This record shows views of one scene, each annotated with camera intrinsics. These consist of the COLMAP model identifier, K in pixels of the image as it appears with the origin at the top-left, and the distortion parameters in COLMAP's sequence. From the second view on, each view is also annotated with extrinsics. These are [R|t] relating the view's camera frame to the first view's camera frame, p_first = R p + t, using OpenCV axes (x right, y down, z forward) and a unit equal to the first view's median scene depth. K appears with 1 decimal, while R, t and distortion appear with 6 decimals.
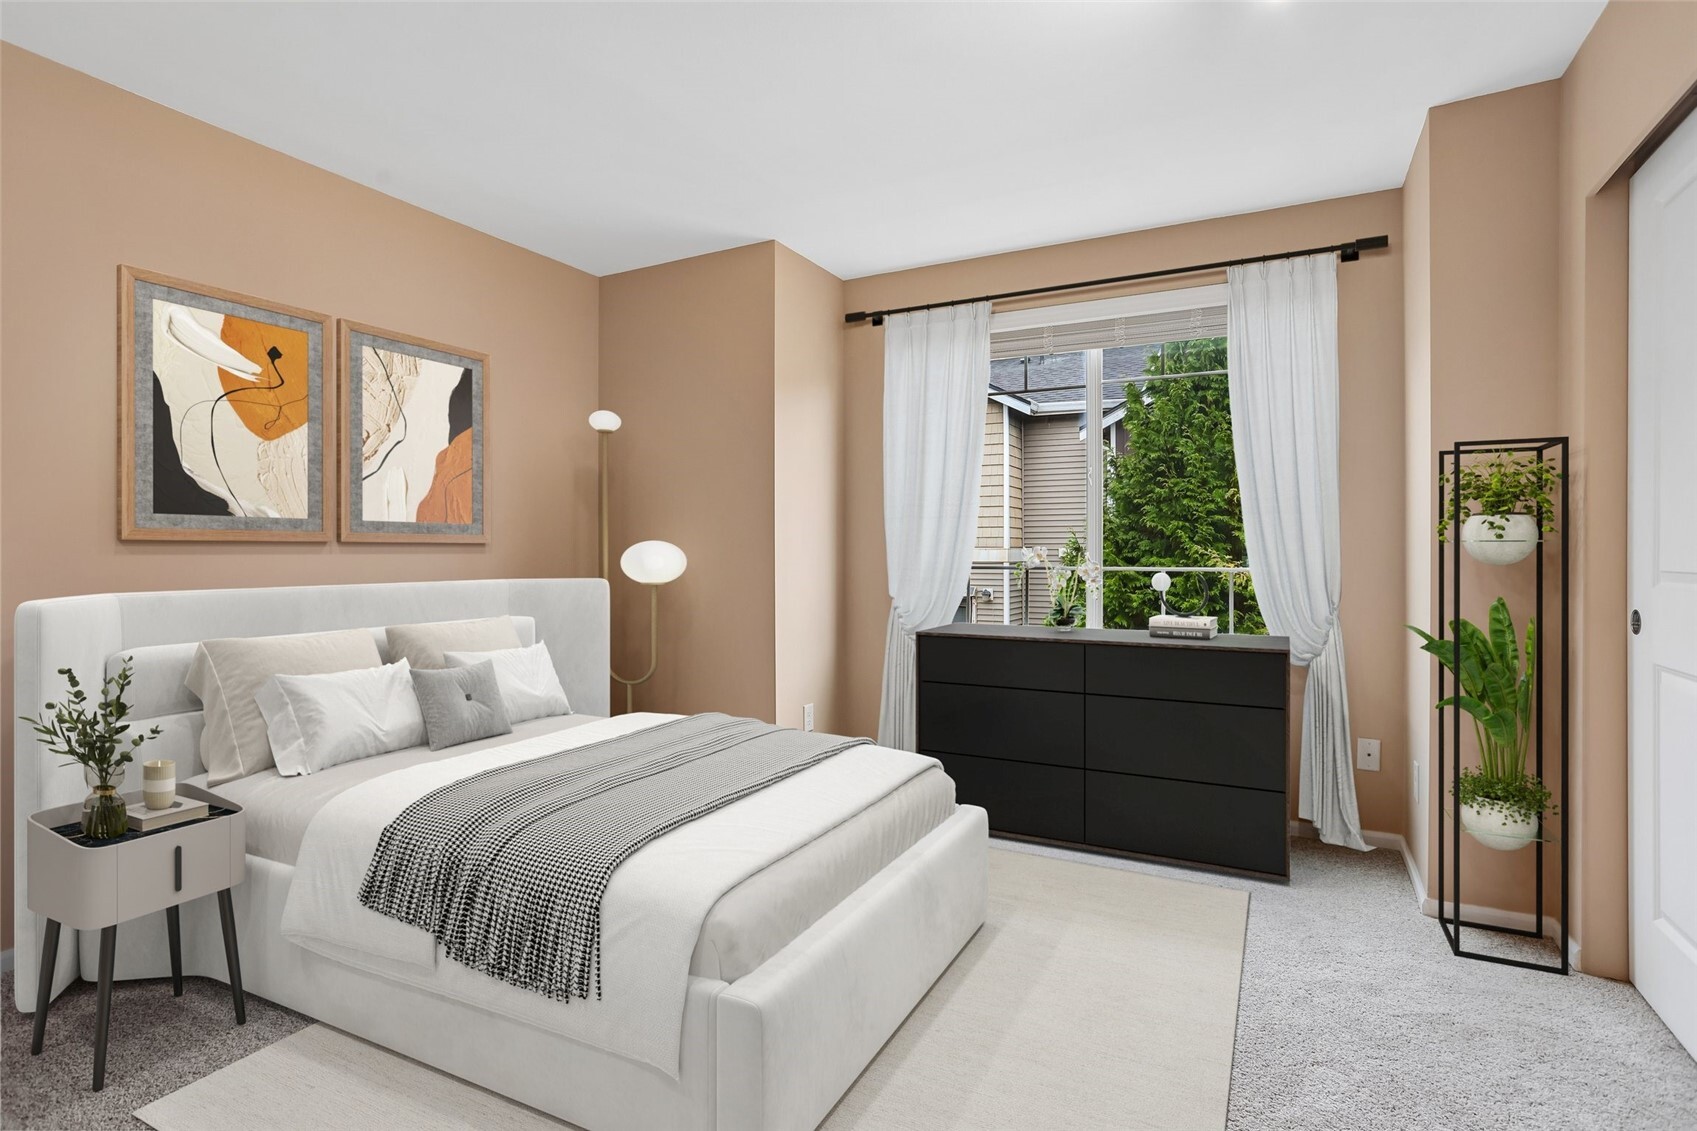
lens RADIAL K [[827.0, 0, 848.5], [0, 827.0, 565.5], [0, 0, 1]] dist [-0.076084, 0.051733]
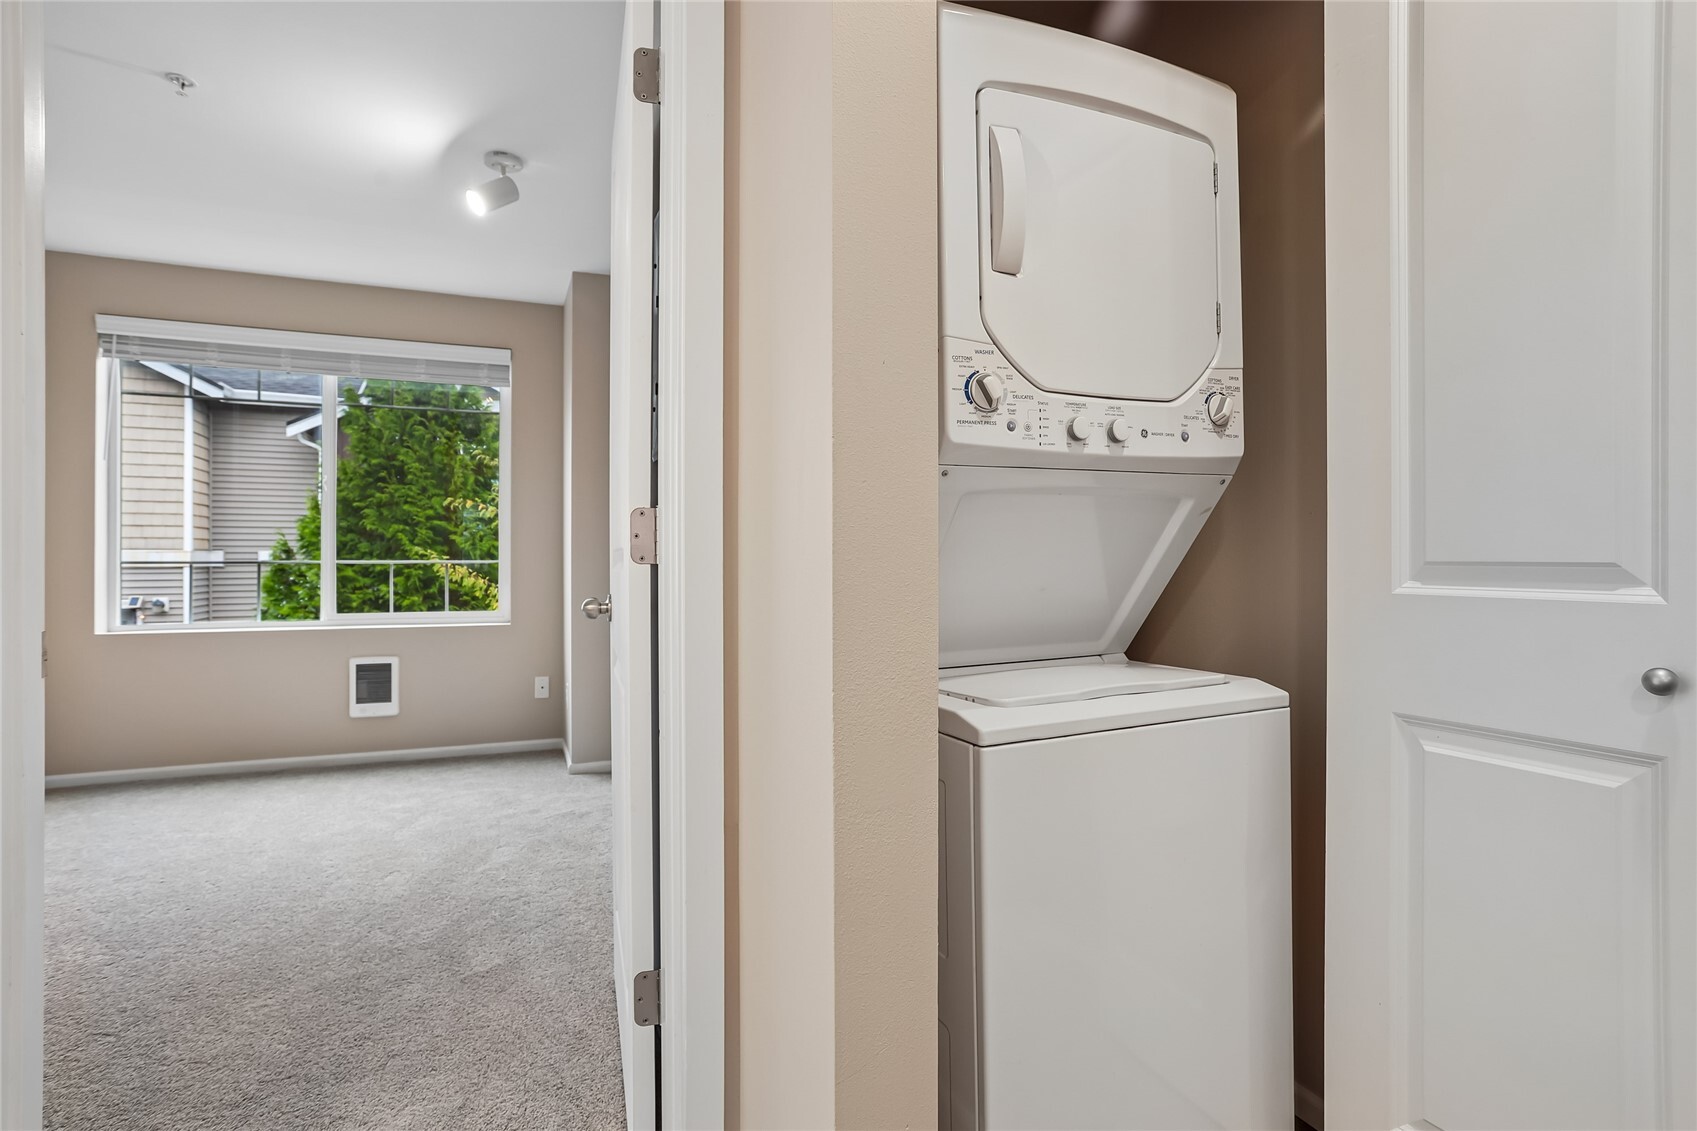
lens RADIAL K [[881.5, 0, 853.8], [0, 881.5, 548.3], [0, 0, 1]] dist [-0.053178, 0.047584]
pose [[0.644125, 0.010992, 0.764842, -0.084408], [0.012754, 0.999603, -0.025107, 0.012560], [-0.764814, 0.025927, 0.643729, -0.186883]]
